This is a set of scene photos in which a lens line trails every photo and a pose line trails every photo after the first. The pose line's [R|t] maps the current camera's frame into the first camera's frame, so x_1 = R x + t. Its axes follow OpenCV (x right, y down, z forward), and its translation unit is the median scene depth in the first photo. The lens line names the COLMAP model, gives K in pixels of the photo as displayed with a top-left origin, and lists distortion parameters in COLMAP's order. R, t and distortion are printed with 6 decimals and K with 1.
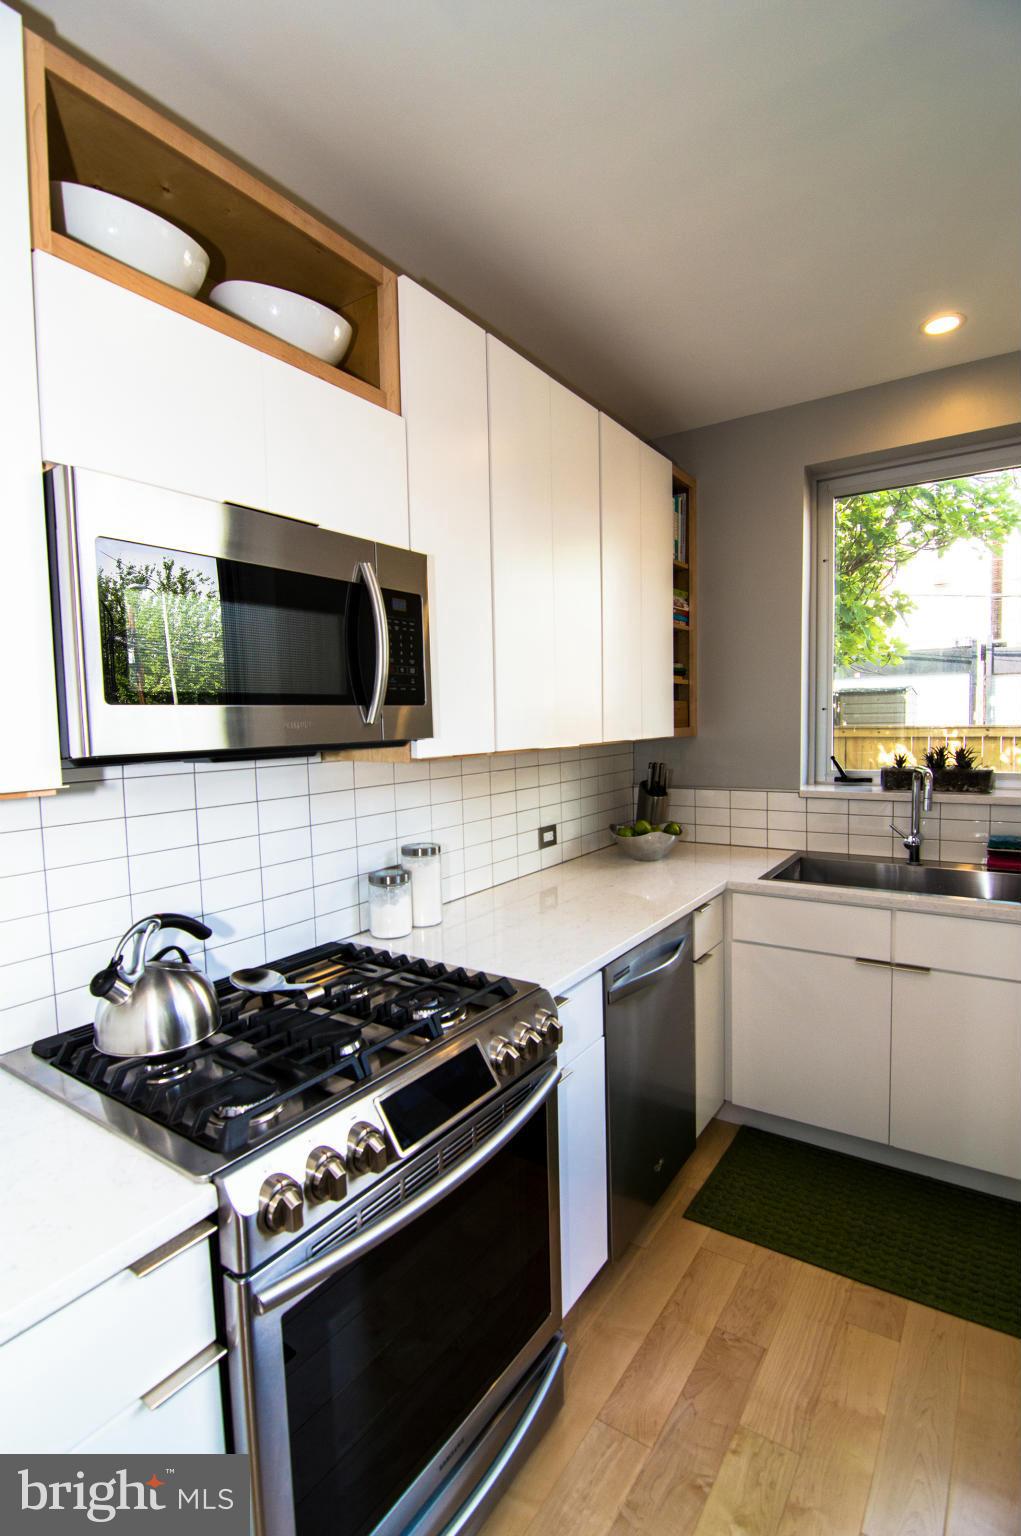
lens RADIAL K [[744.4, 0, 510.5], [0, 744.4, 768.0], [0, 0, 1]] dist [-0.005499, -0.014148]
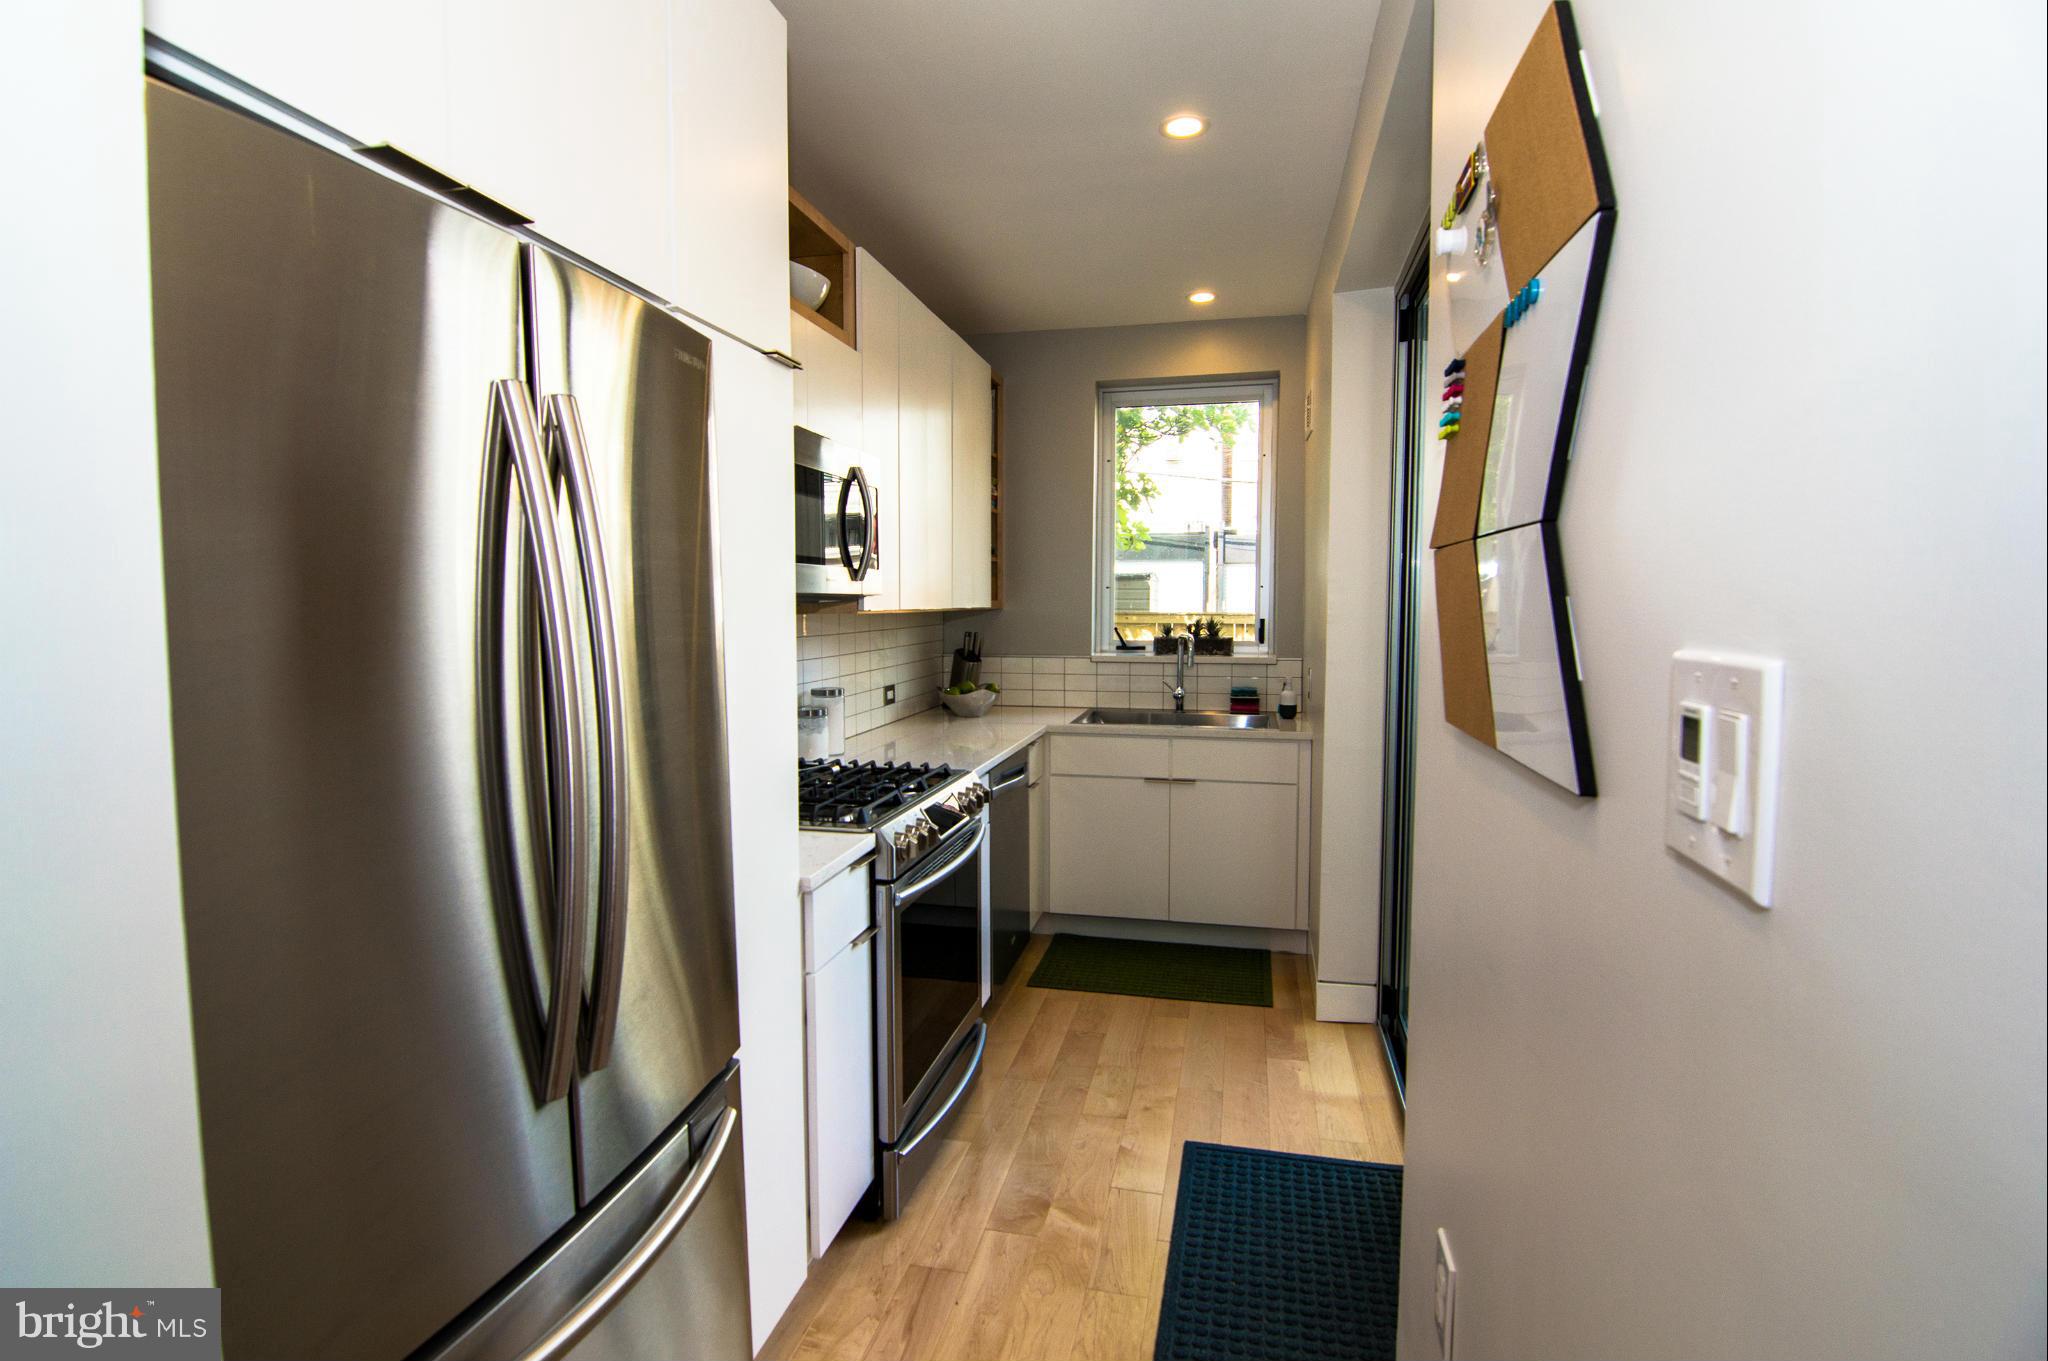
lens RADIAL K [[1004.1, 0, 1026.4], [0, 1004.1, 669.7], [0, 0, 1]] dist [-0.001715, -0.012801]
pose [[0.926873, -0.002884, 0.375364, -0.323706], [0.004392, 0.999985, -0.003162, 0.060919], [-0.375350, 0.004580, 0.926872, -0.462143]]
